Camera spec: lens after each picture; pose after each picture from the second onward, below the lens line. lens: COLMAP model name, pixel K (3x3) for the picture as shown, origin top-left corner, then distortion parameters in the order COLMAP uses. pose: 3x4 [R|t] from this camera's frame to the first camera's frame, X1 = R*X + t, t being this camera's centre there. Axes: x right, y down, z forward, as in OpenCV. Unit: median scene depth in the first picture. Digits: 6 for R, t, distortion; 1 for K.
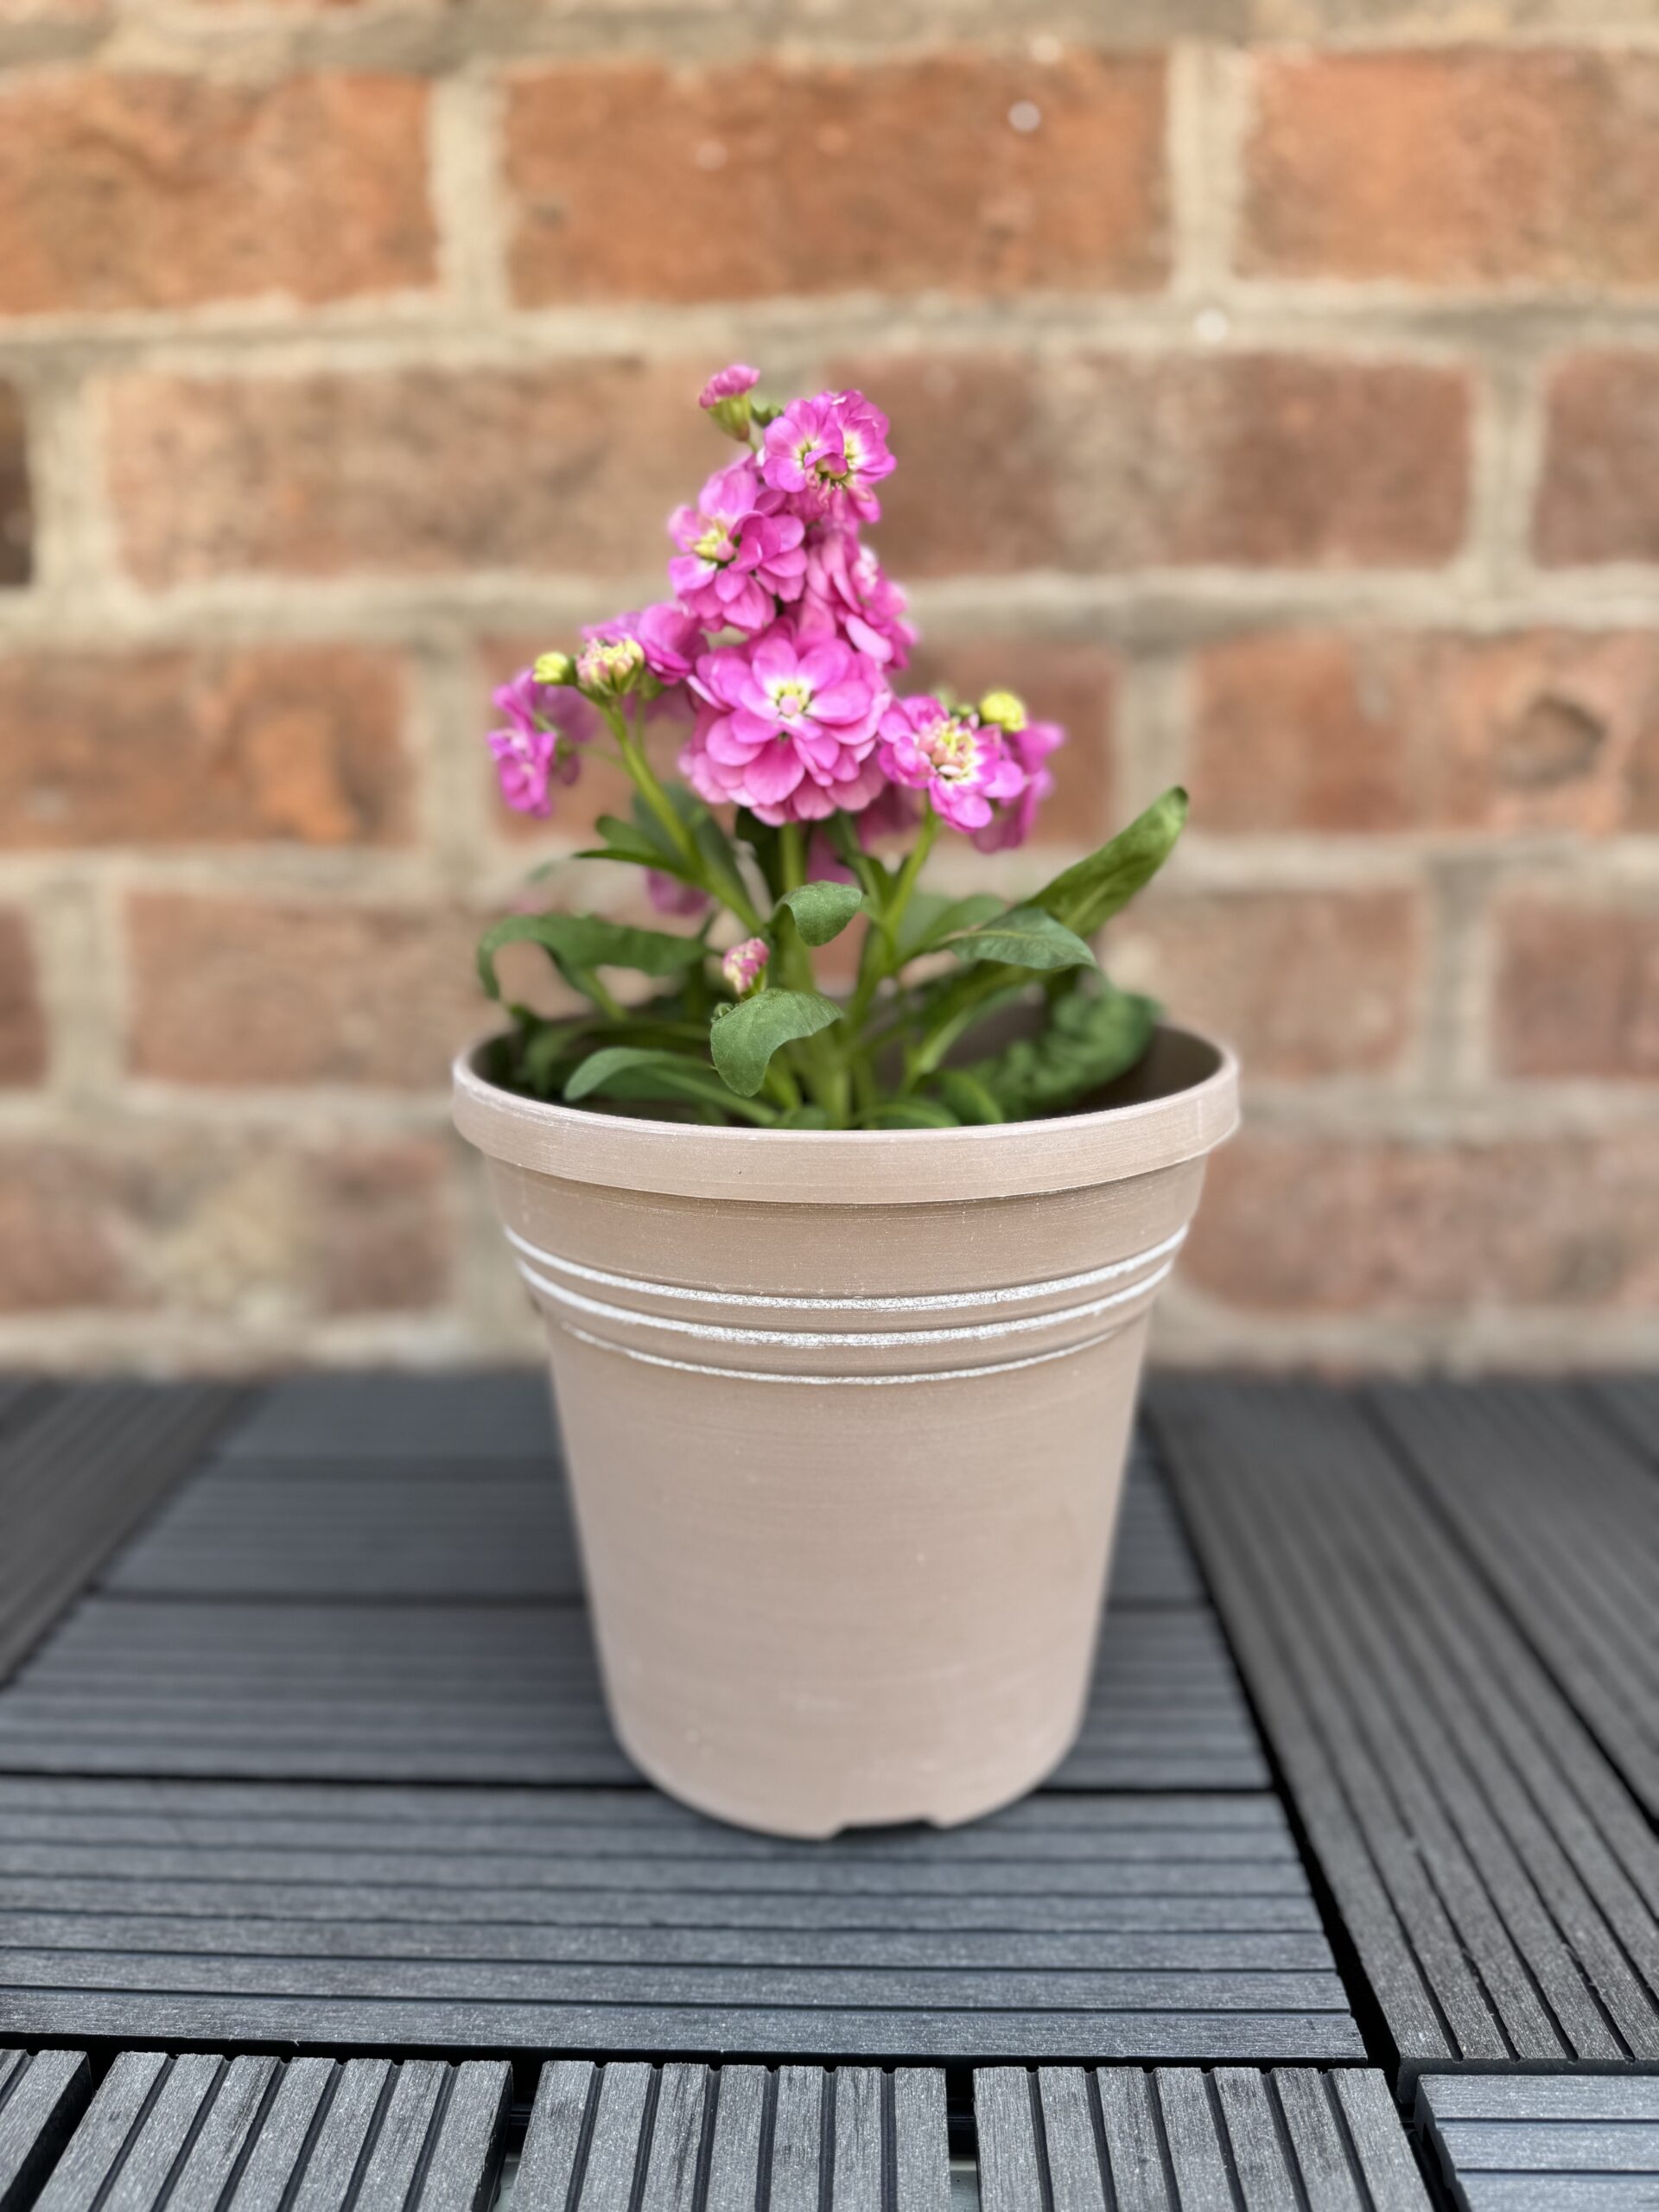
lens RADIAL K [[1531.3, 0, 791.9], [0, 1531.3, 1121.2], [0, 0, 1]] dist [-0.040133, 0.004998]
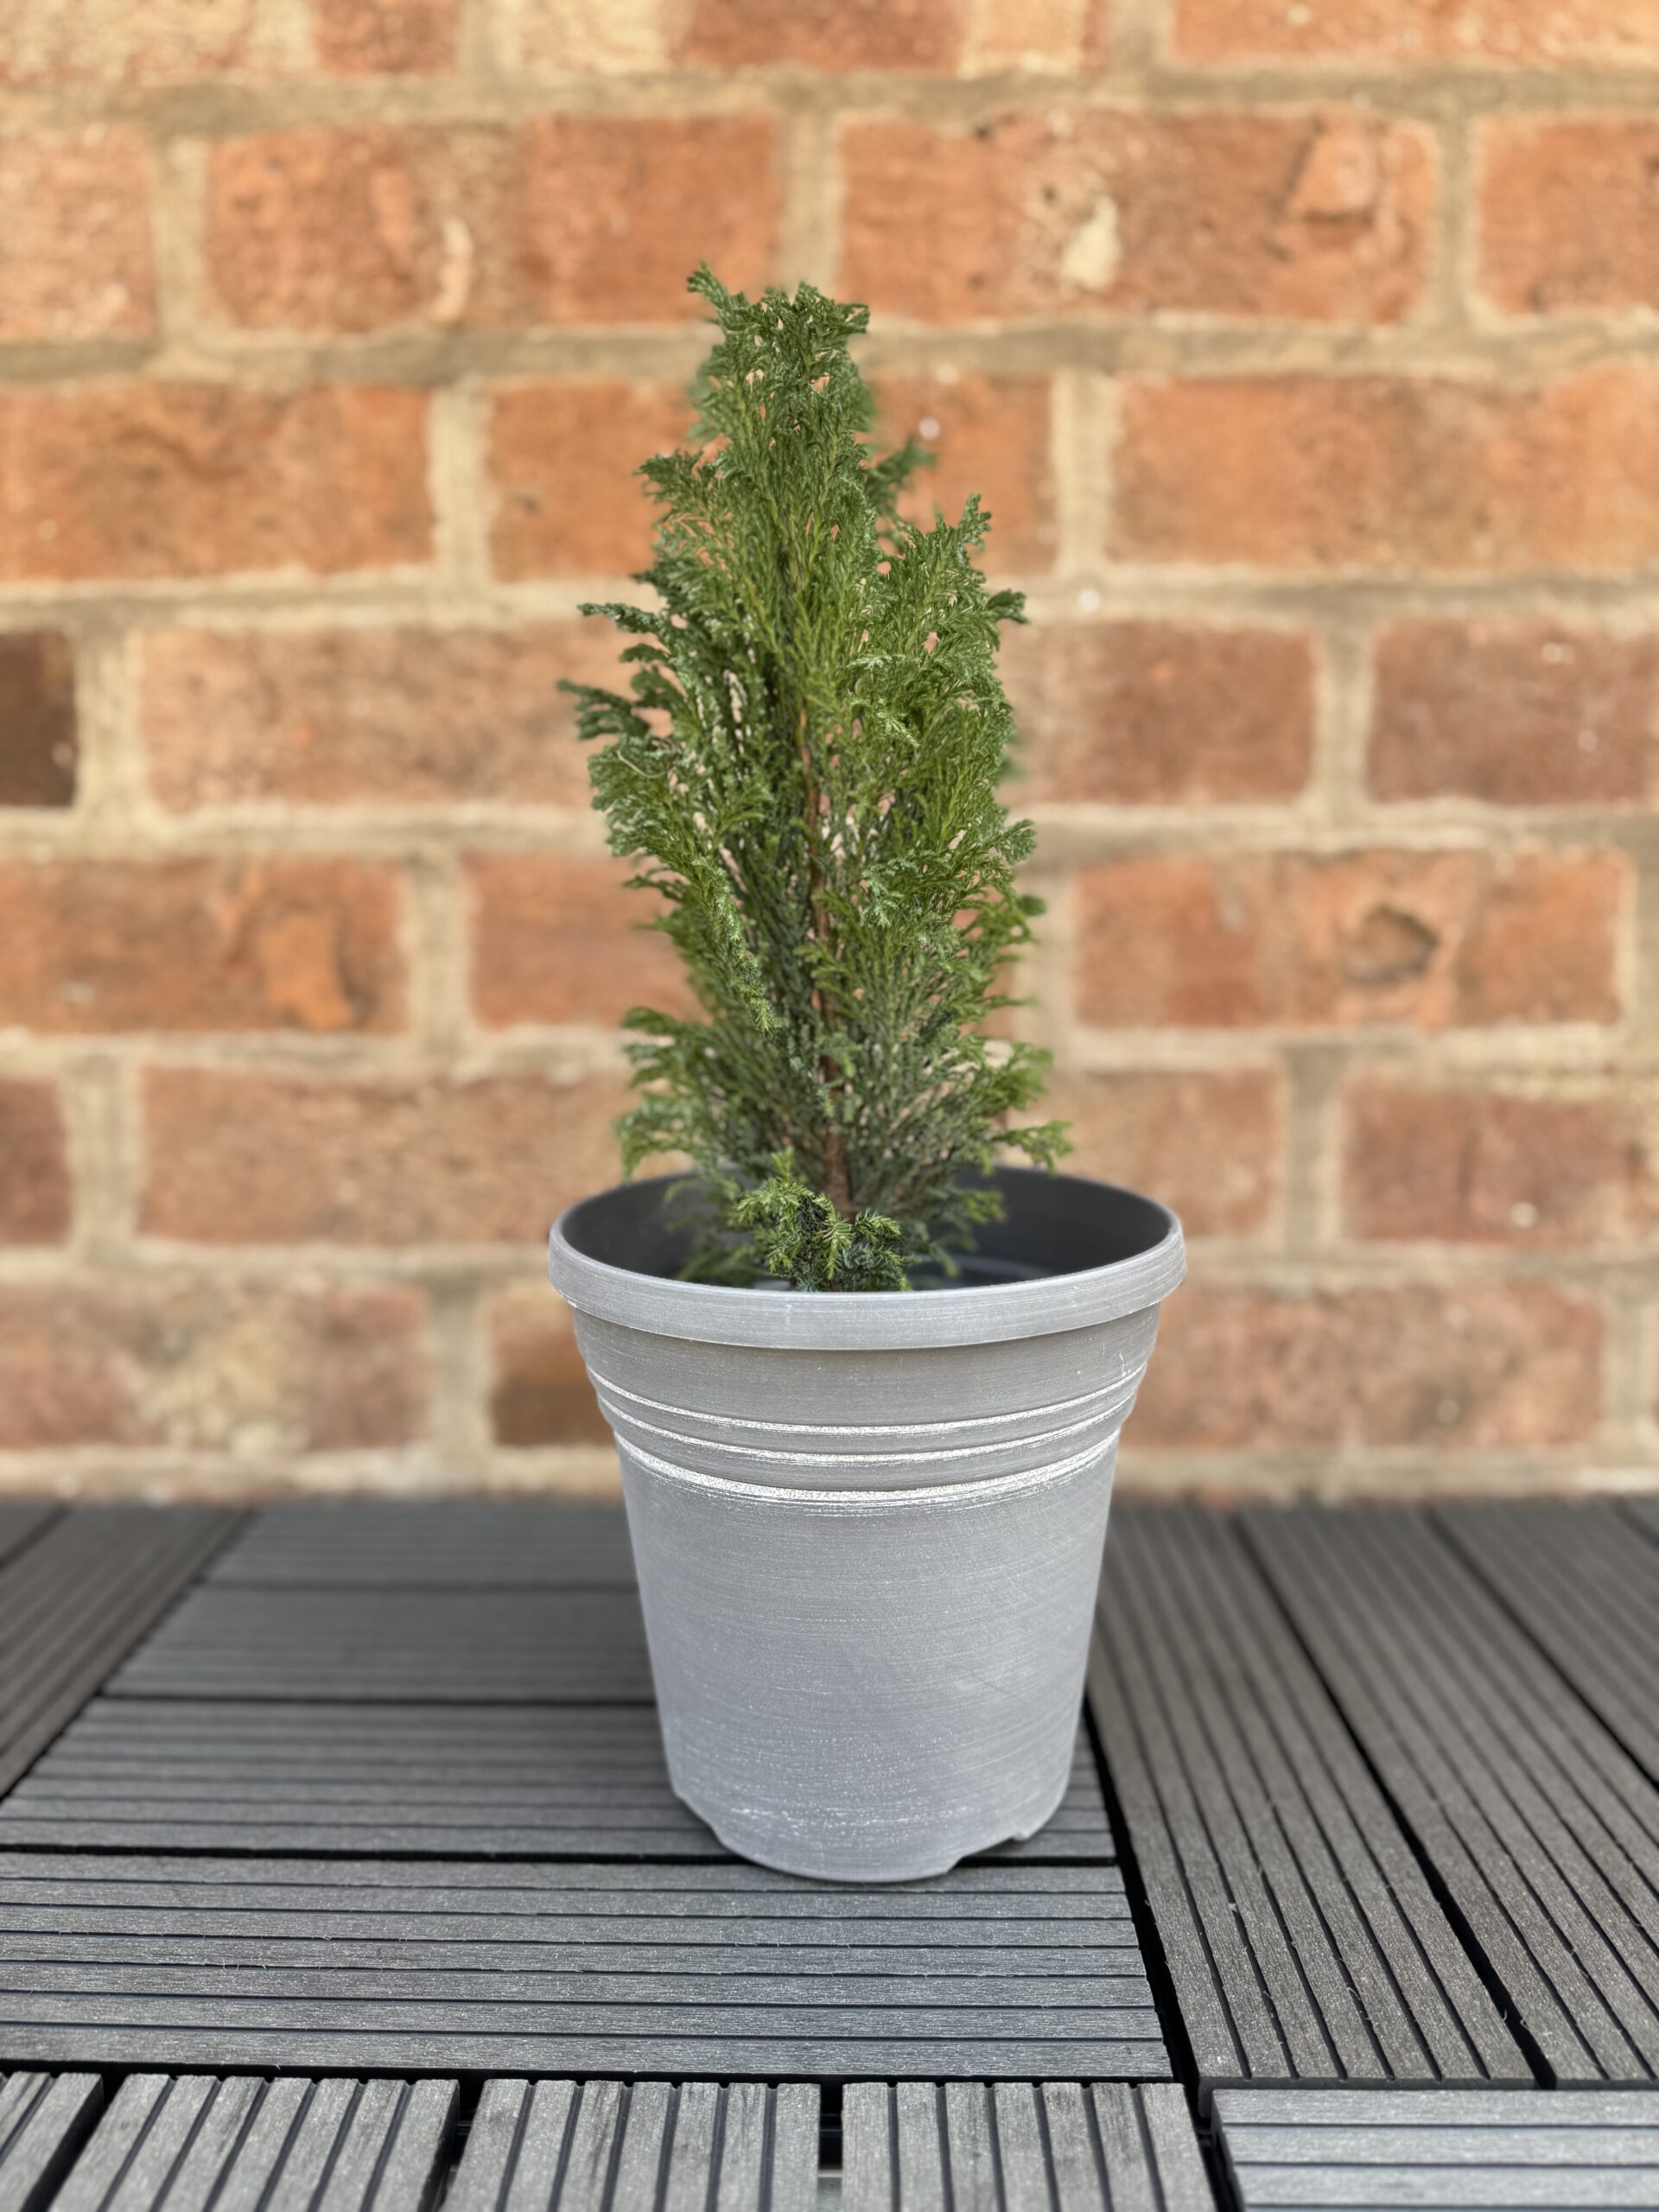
lens RADIAL K [[1531.3, 0, 799.4], [0, 1531.3, 1124.0], [0, 0, 1]] dist [-0.040133, 0.004998]
pose [[0.999872, 0.004788, 0.015280, 0.035371], [-0.003519, 0.996627, -0.081989, -0.020319], [-0.015621, 0.081924, 0.996516, -0.145563]]
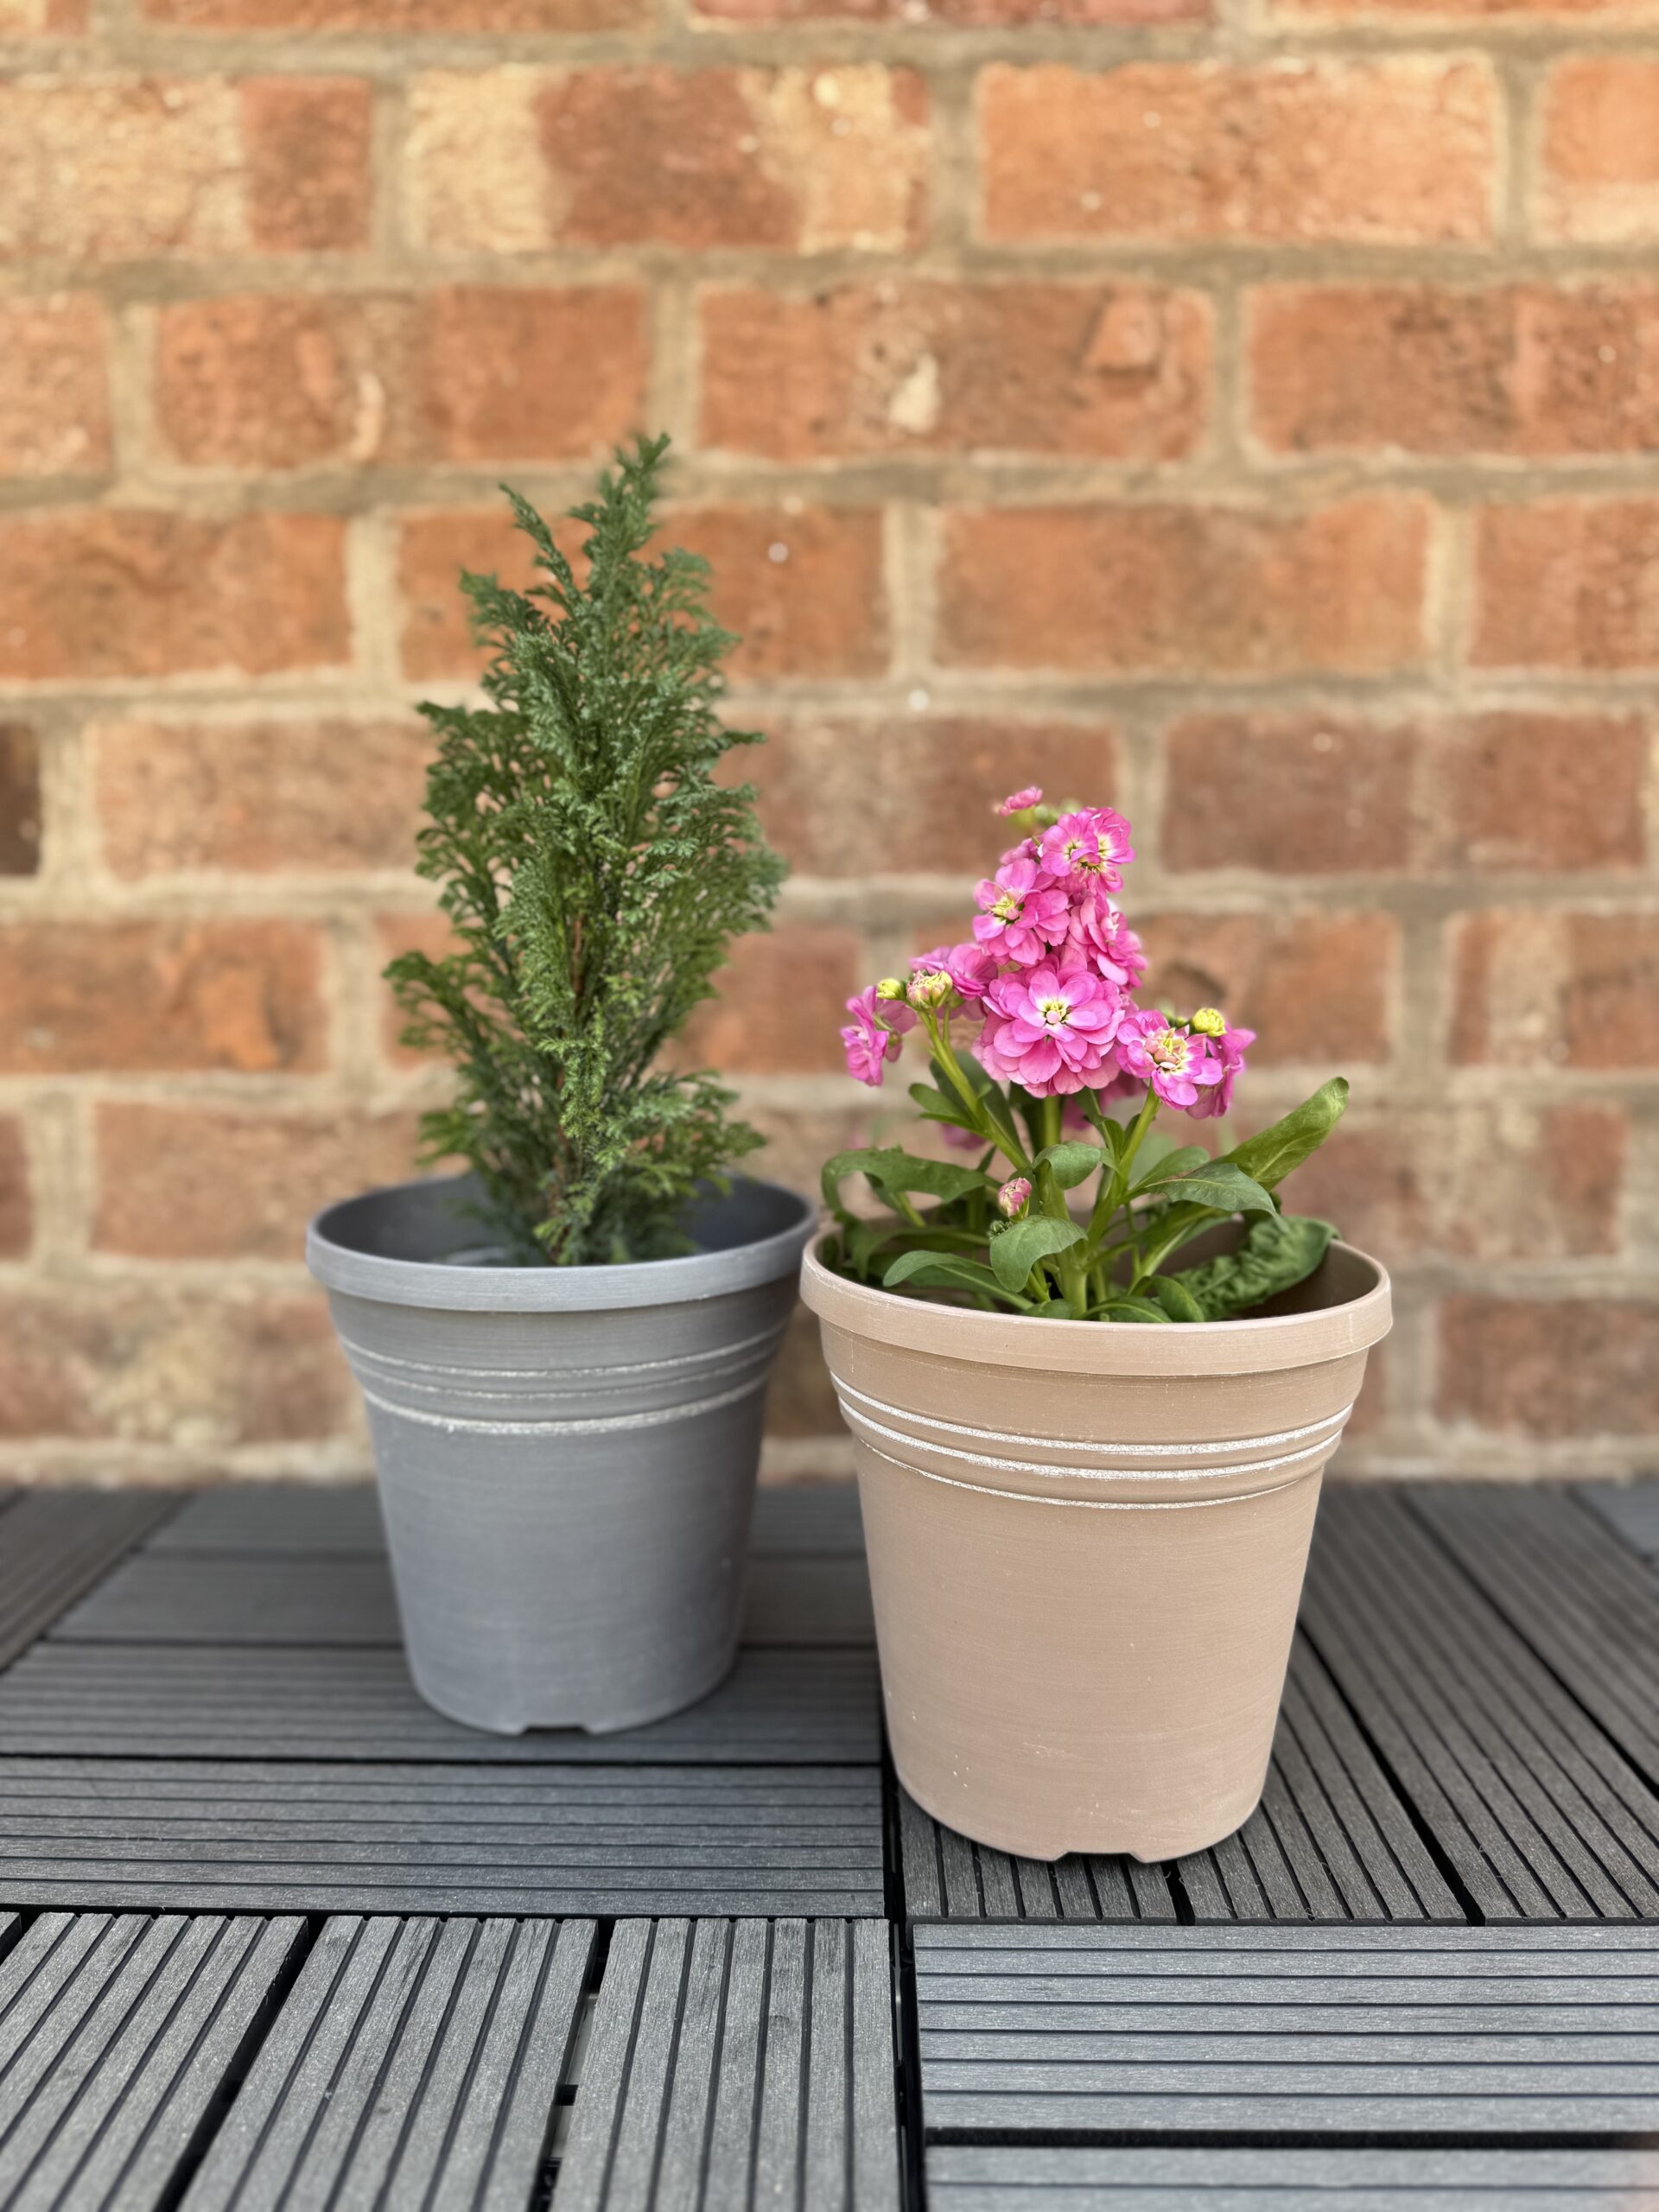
lens RADIAL K [[1531.3, 0, 813.0], [0, 1531.3, 1124.5], [0, 0, 1]] dist [-0.040133, 0.004998]
pose [[0.999776, 0.005151, 0.020521, 0.156252], [-0.002919, 0.994217, -0.107353, 0.003794], [-0.020955, 0.107269, 0.994009, -0.321189]]
